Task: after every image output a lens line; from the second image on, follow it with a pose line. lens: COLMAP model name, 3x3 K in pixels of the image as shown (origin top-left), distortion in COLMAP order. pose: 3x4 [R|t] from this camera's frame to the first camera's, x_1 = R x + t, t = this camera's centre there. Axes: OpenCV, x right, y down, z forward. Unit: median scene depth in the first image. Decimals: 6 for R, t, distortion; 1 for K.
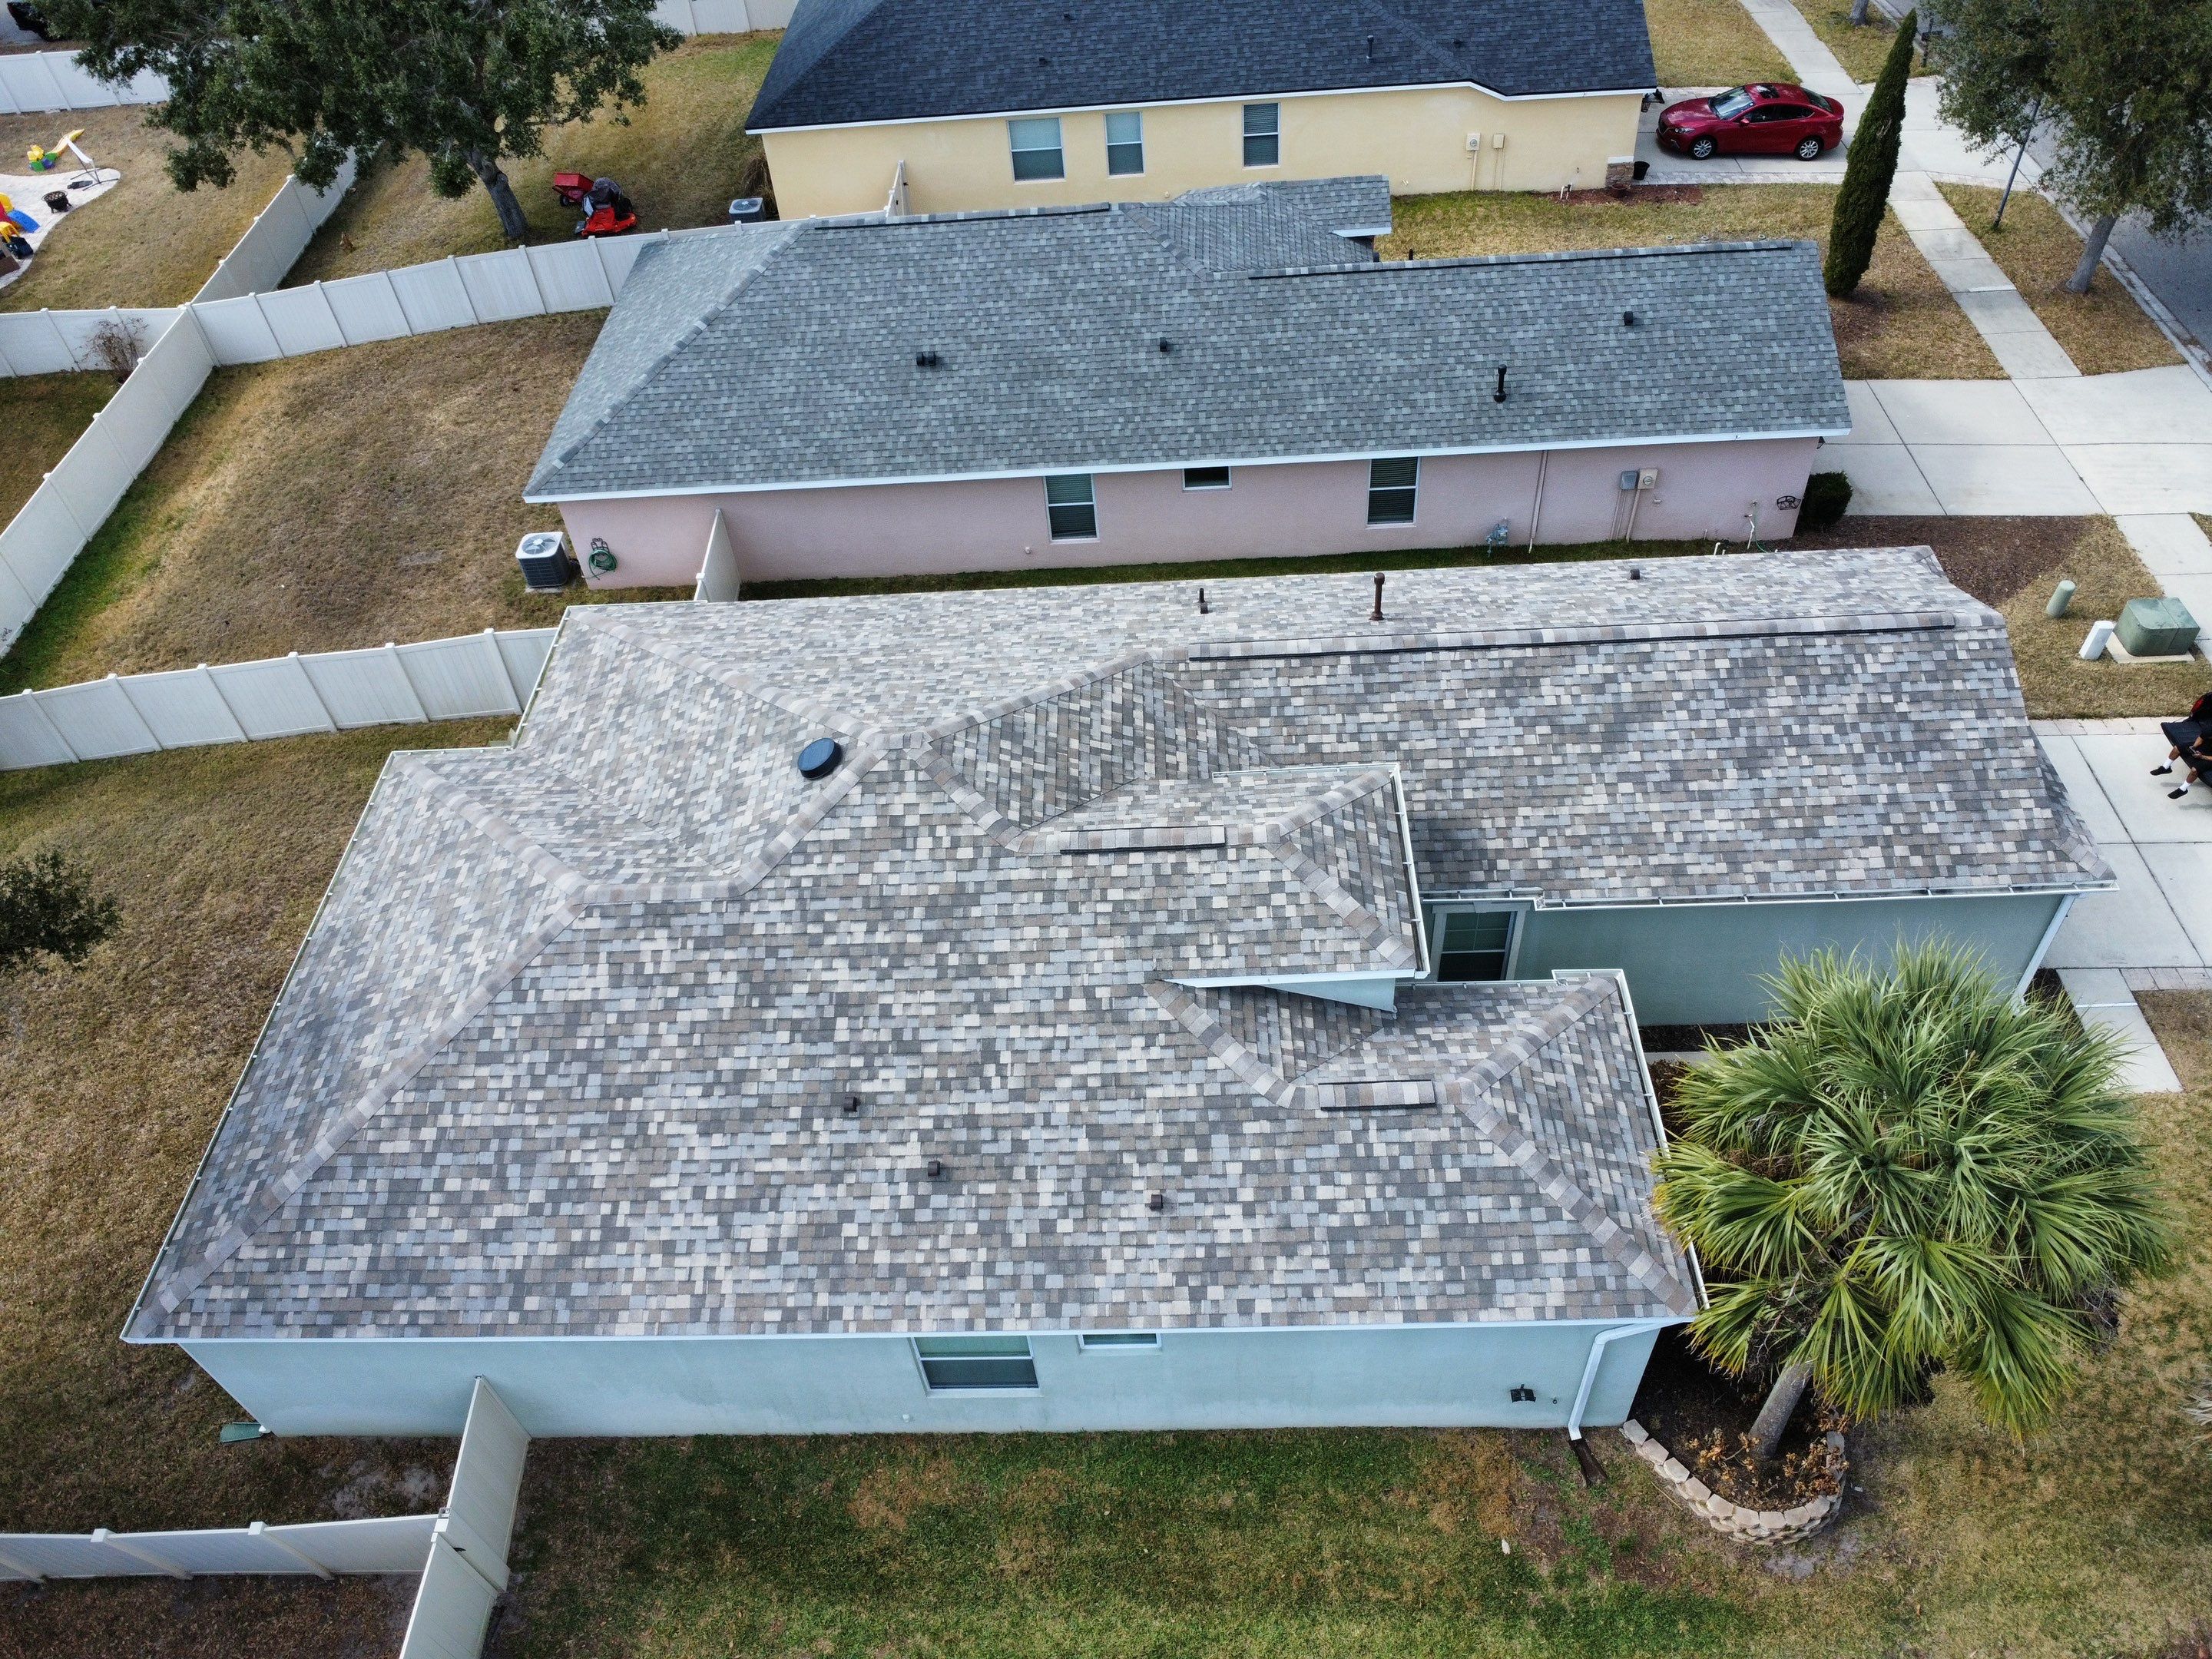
lens RADIAL K [[1602.0, 0, 1096.1], [0, 1602.0, 824.5], [0, 0, 1]] dist [-0.023813, -0.017643]
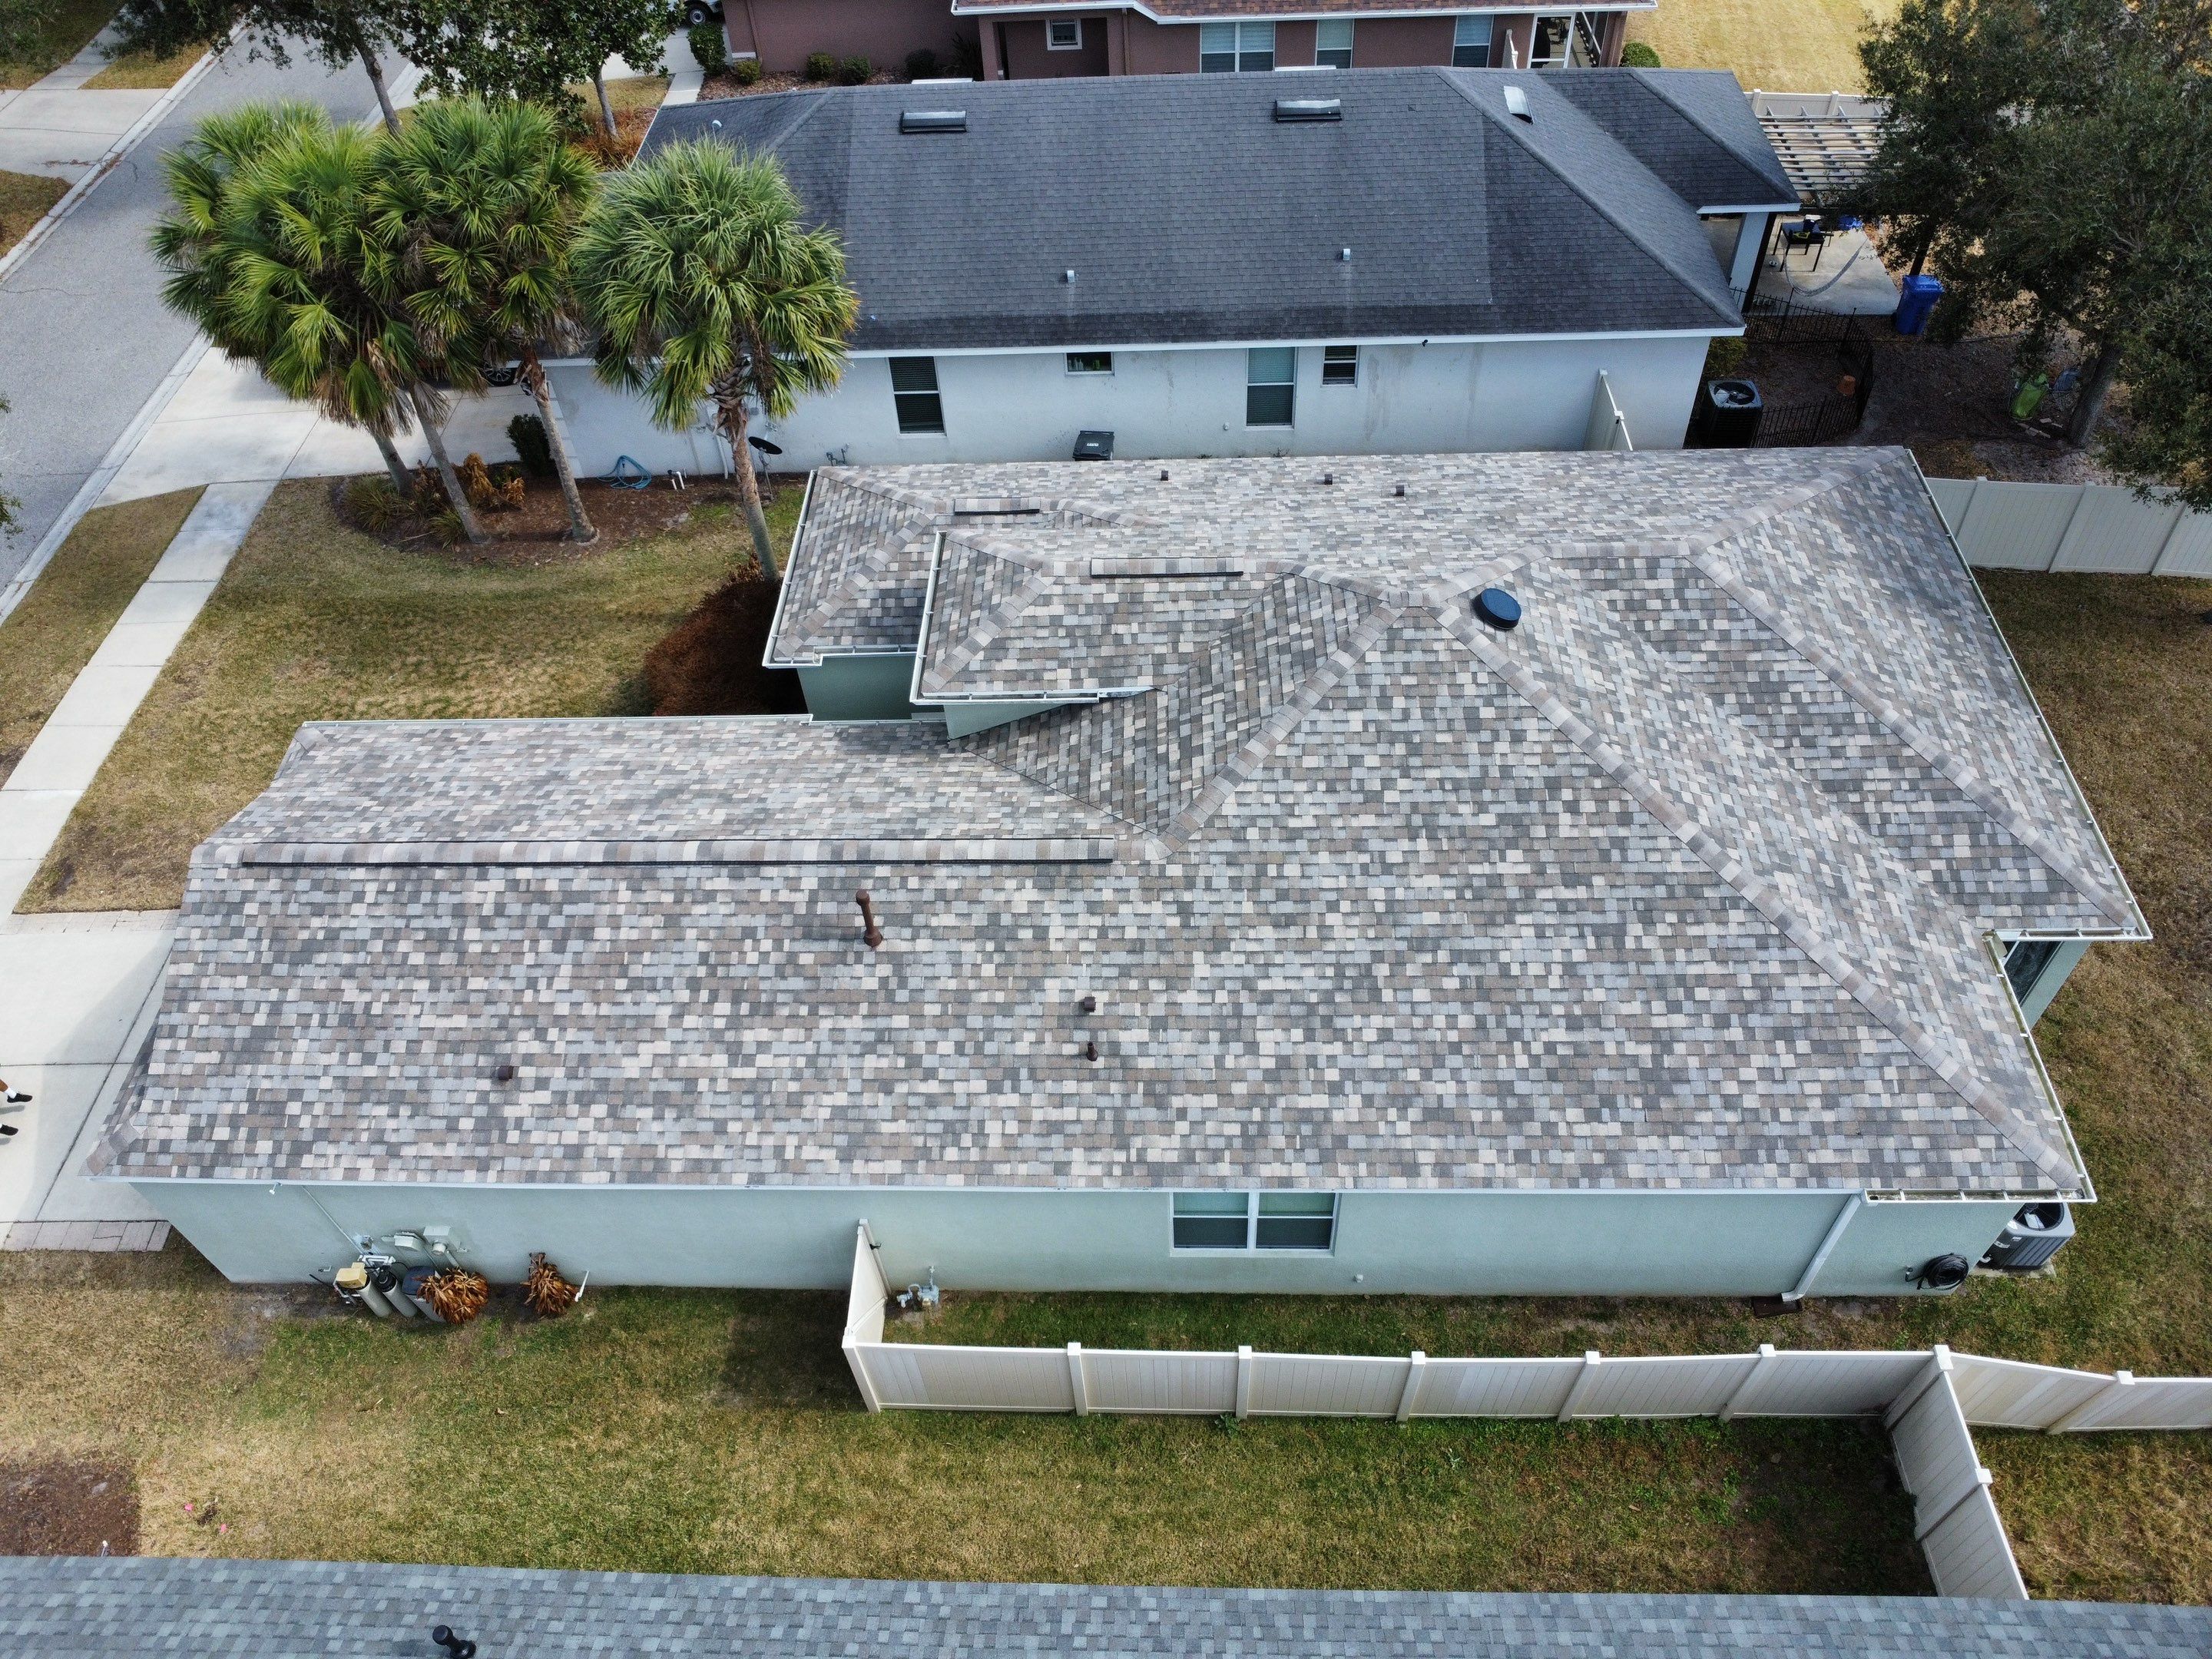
lens RADIAL K [[1602.0, 0, 1094.4], [0, 1602.0, 823.0], [0, 0, 1]] dist [-0.023813, -0.017643]
pose [[-0.992094, 0.072087, 0.102729, -0.019271], [0.096538, -0.084663, 0.991722, -0.982440], [0.080188, 0.993799, 0.077034, 0.980182]]
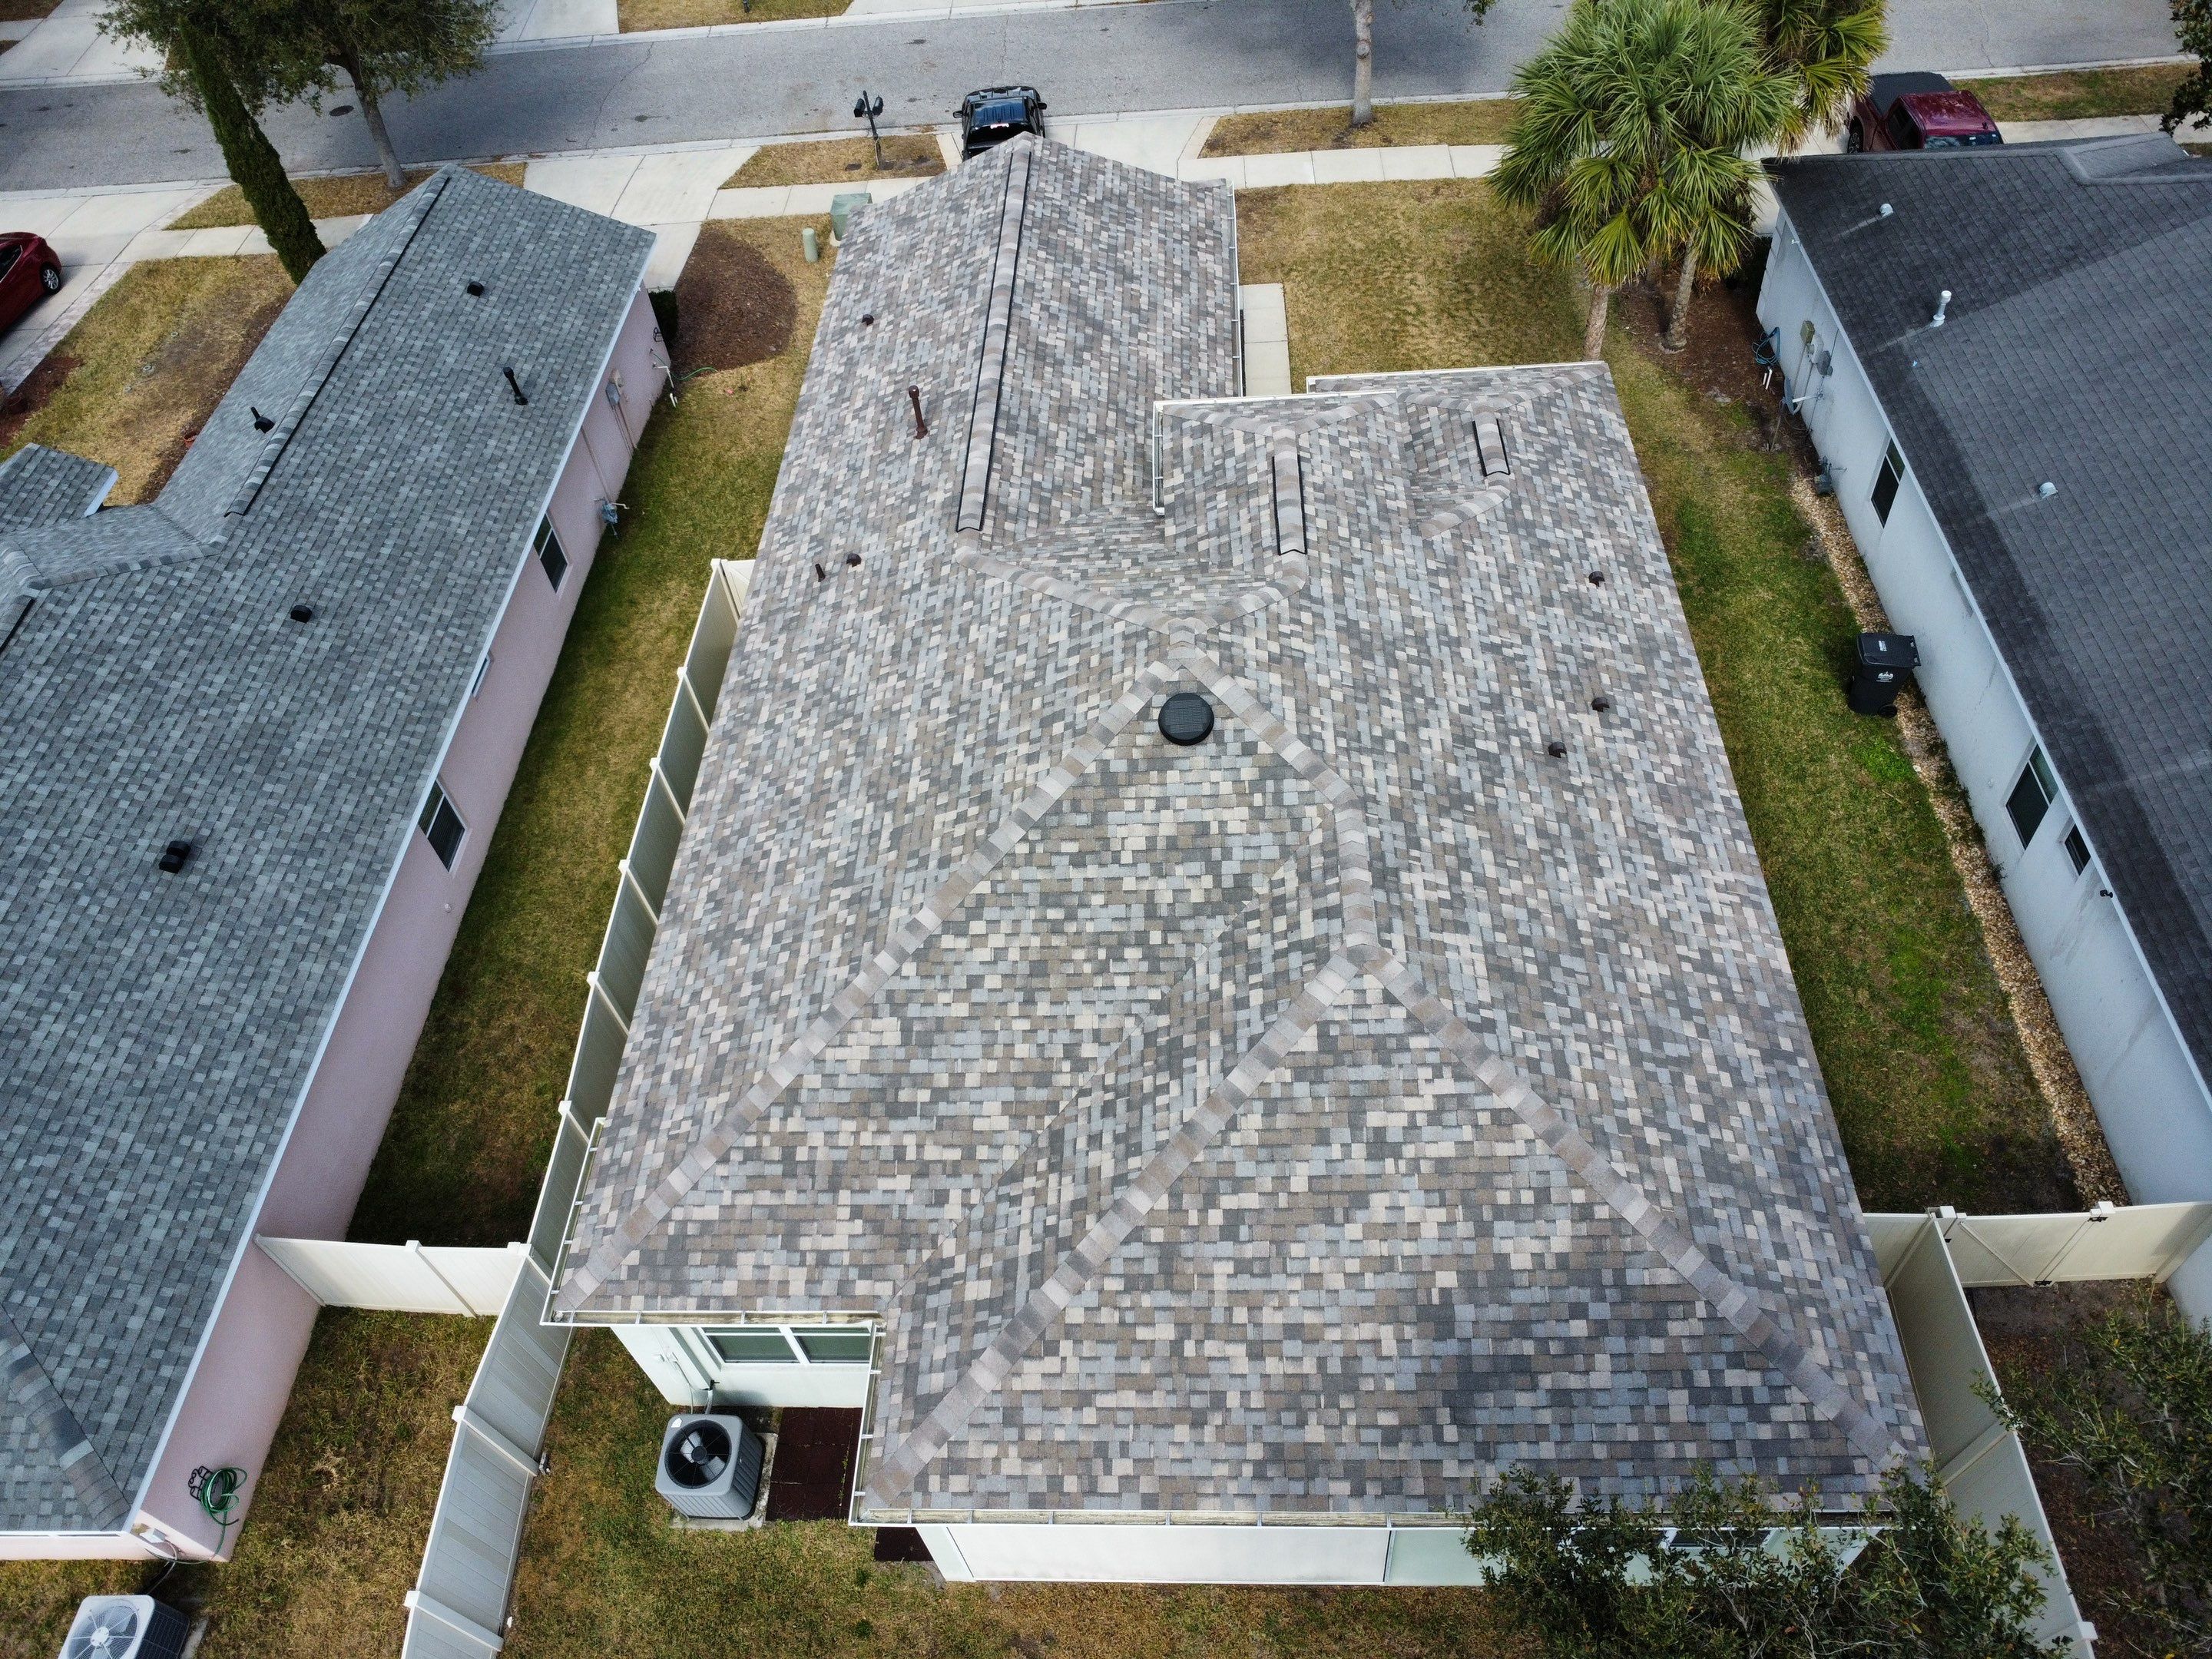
lens RADIAL K [[1602.0, 0, 1095.7], [0, 1602.0, 822.7], [0, 0, 1]] dist [-0.023813, -0.017643]
pose [[0.022812, -0.707331, 0.706514, -0.780360], [0.777466, 0.456835, 0.432260, -0.404337], [-0.628511, 0.539430, 0.560347, 0.546219]]
